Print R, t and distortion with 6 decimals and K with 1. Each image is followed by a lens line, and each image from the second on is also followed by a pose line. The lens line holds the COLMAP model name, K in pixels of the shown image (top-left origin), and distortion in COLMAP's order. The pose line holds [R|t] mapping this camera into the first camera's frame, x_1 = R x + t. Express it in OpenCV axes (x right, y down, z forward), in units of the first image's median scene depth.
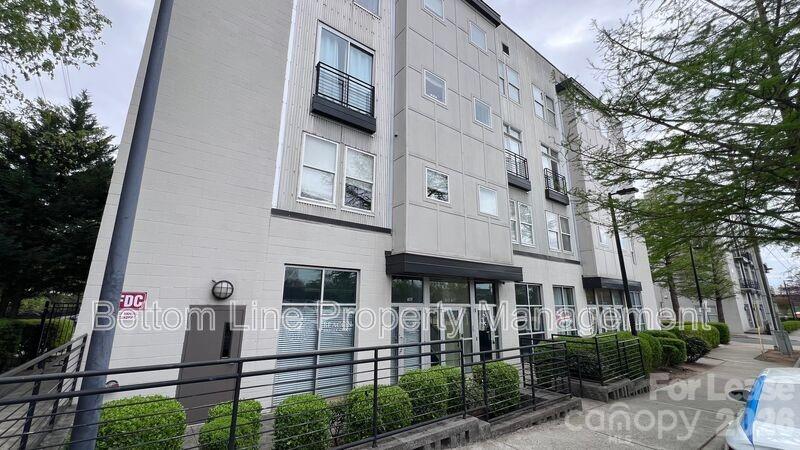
lens RADIAL K [[319.7, 0, 398.3], [0, 319.7, 225.5], [0, 0, 1]] dist [-0.001574, -0.000292]
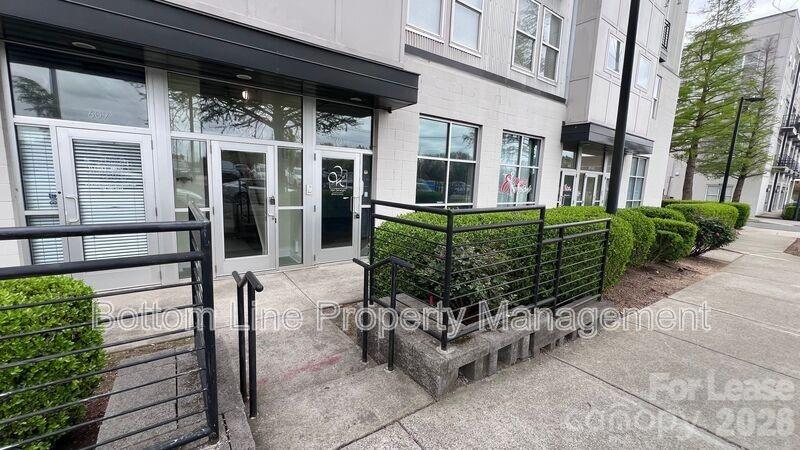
lens RADIAL K [[319.7, 0, 400.3], [0, 319.7, 224.8], [0, 0, 1]] dist [-0.001574, -0.000292]
pose [[0.999345, 0.034136, -0.011982, 0.280149], [-0.027136, 0.926318, 0.375763, 0.122041], [0.023926, -0.375192, 0.926638, 0.347449]]
